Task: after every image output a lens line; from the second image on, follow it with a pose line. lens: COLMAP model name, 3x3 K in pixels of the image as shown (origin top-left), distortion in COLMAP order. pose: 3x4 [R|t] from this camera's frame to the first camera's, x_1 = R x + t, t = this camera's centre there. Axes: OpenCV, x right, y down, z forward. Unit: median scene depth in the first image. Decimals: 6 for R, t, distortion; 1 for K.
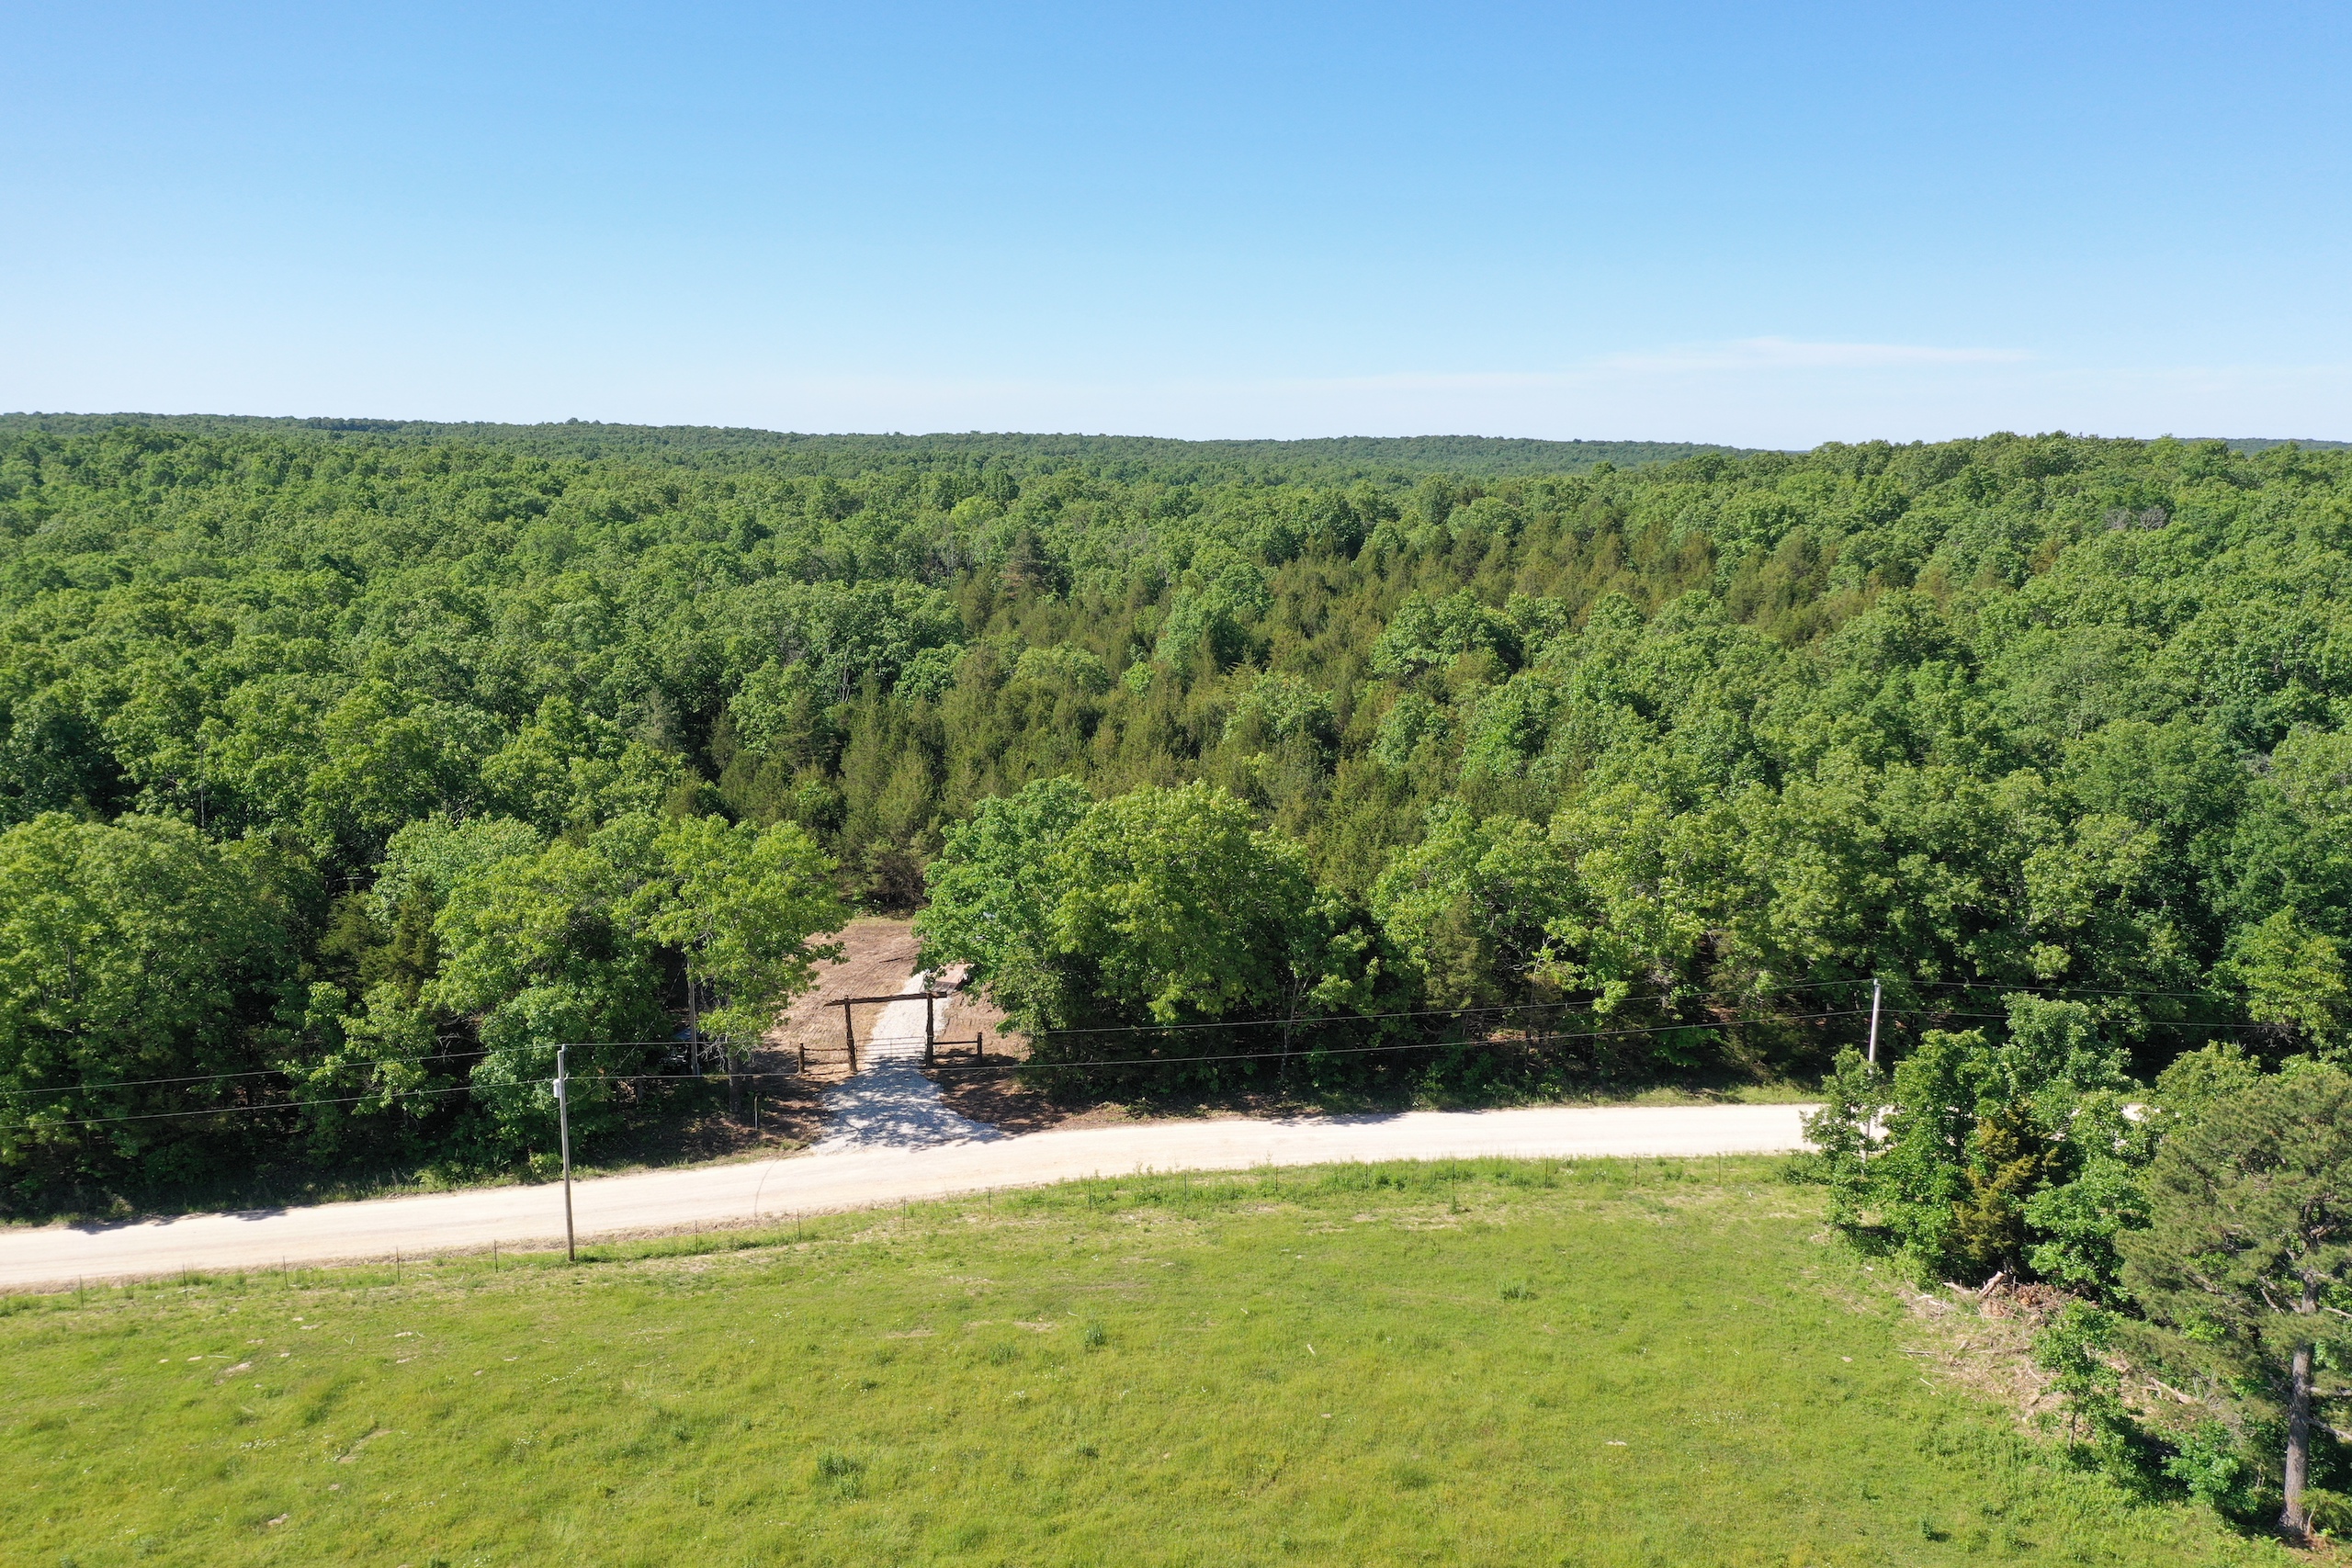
lens RADIAL K [[1869.6, 0, 1189.9], [0, 1869.6, 772.4], [0, 0, 1]] dist [0.014602, 0.001530]
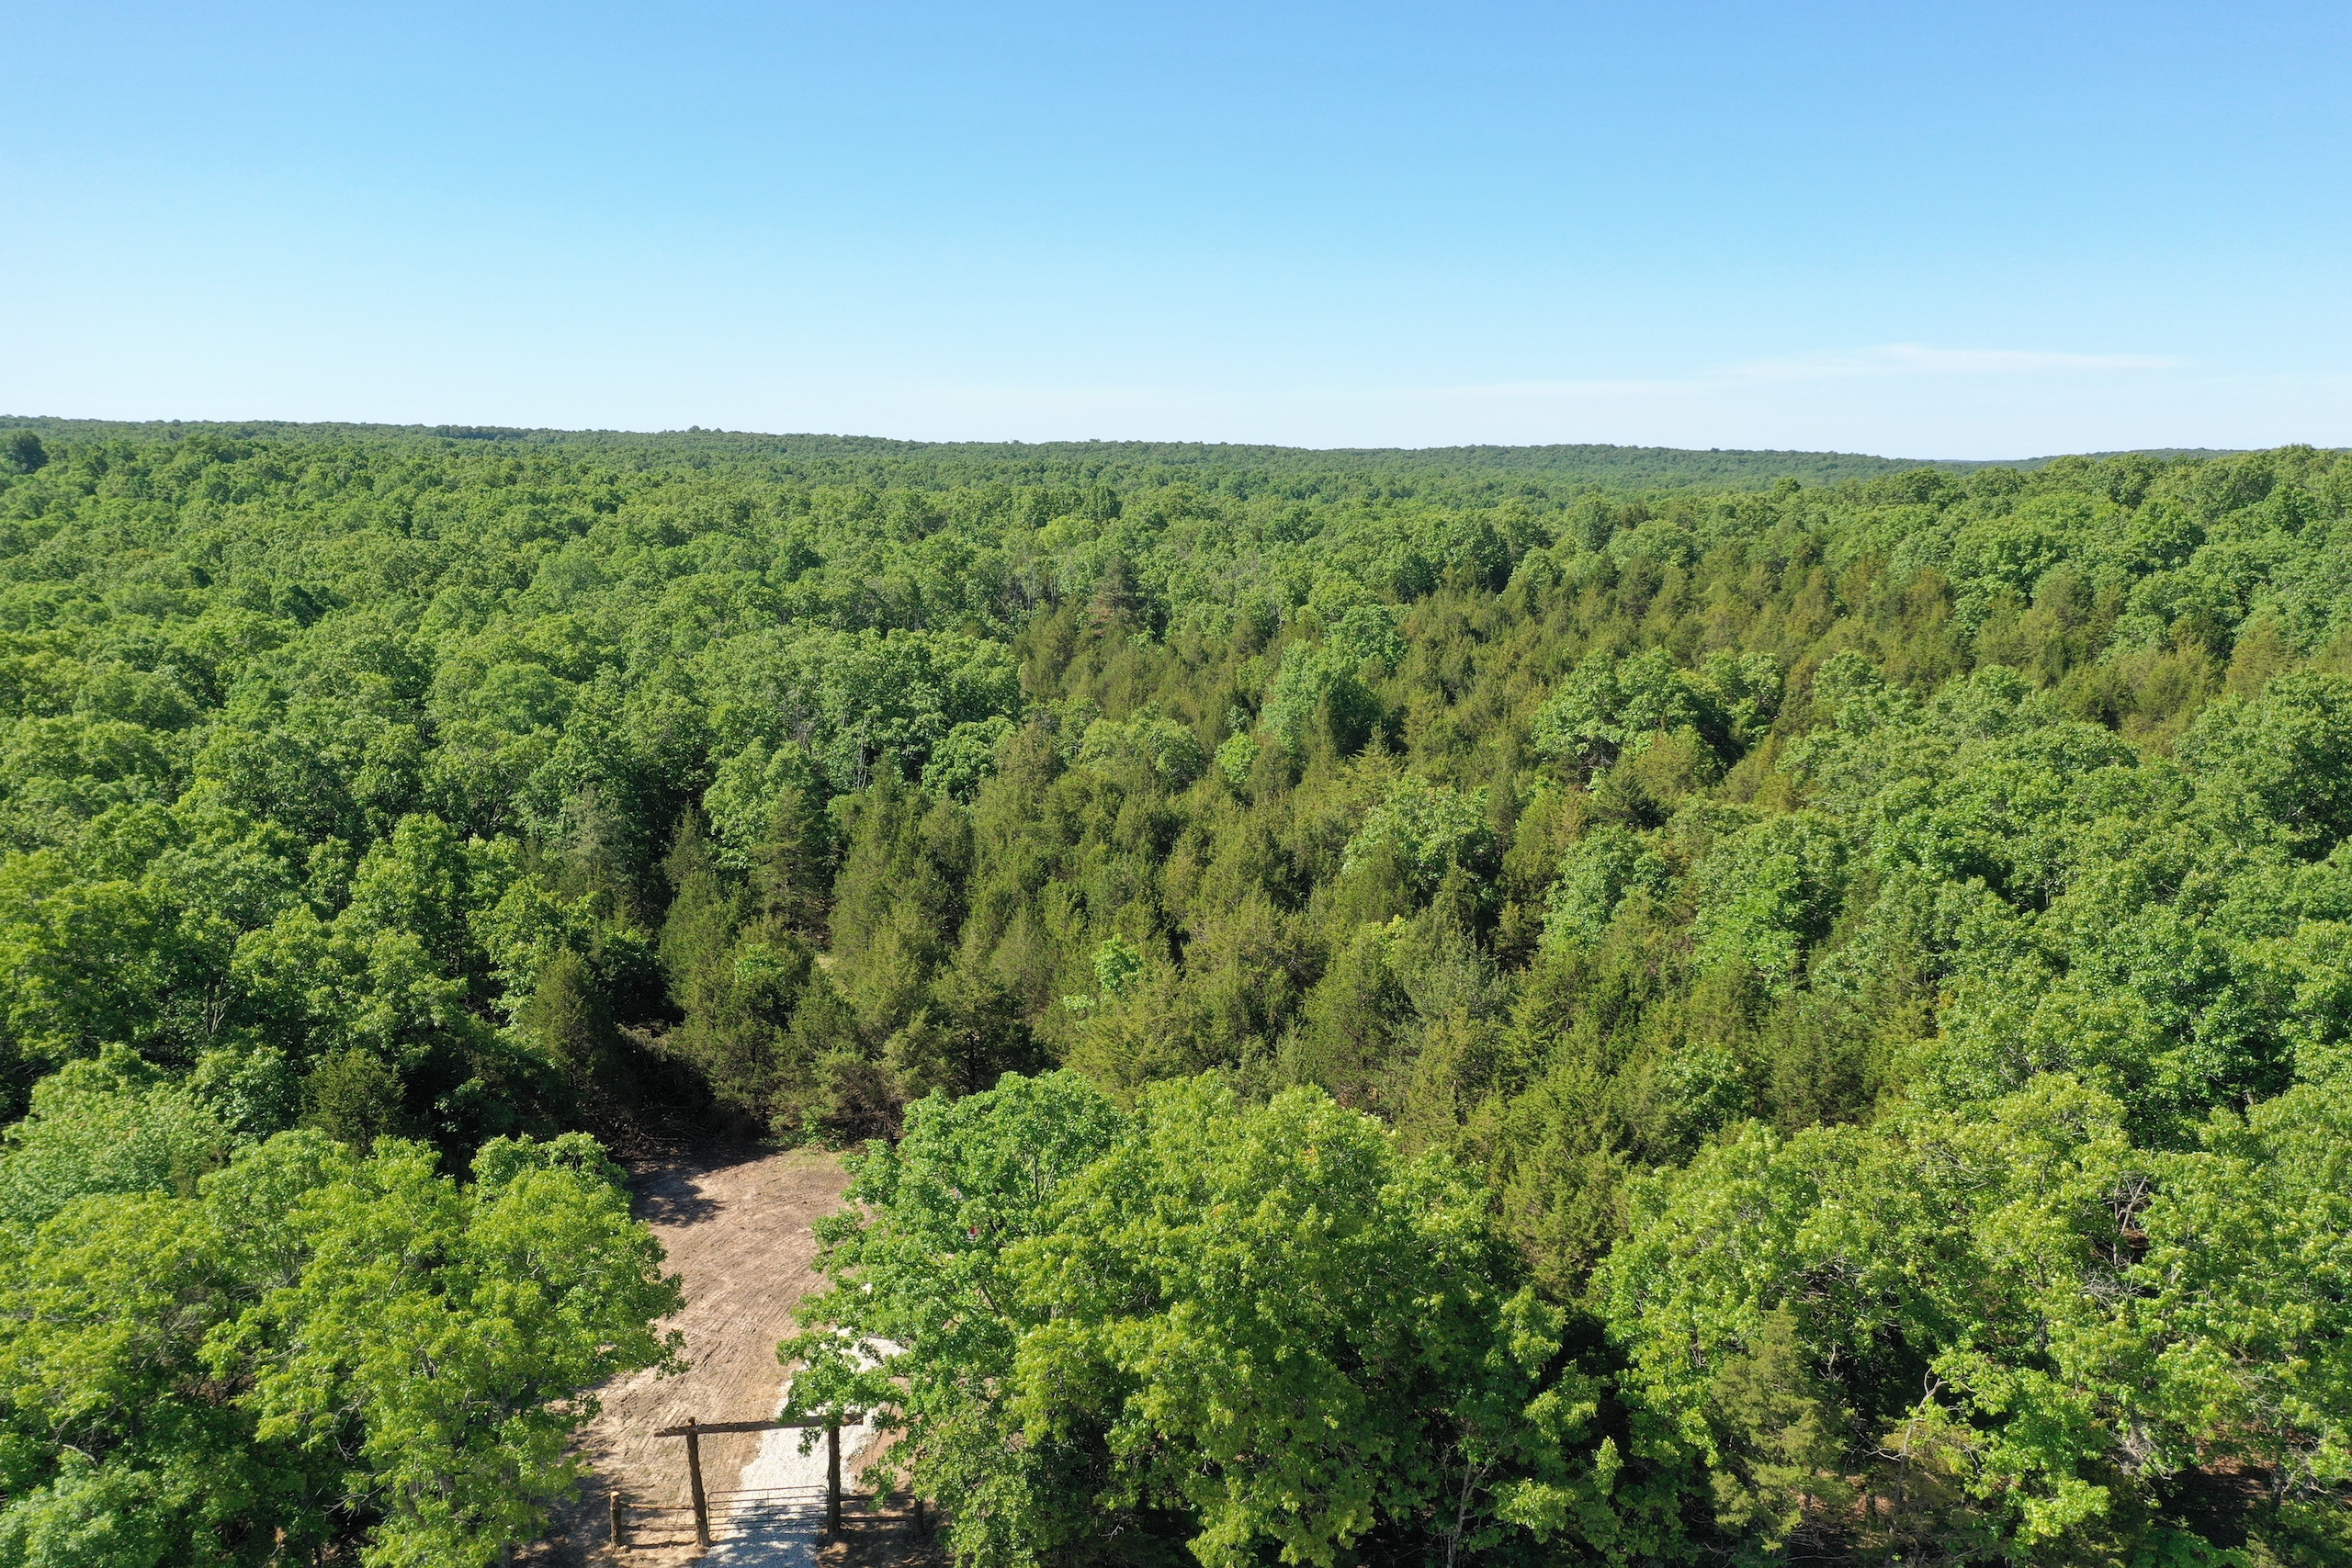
lens RADIAL K [[1874.0, 0, 1181.5], [0, 1874.0, 791.1], [0, 0, 1]] dist [0.013135, 0.000996]
pose [[0.997596, 0.014263, -0.067819, 0.002250], [-0.013927, 0.999888, 0.005427, -0.029150], [0.067889, -0.004469, 0.997683, 0.150970]]
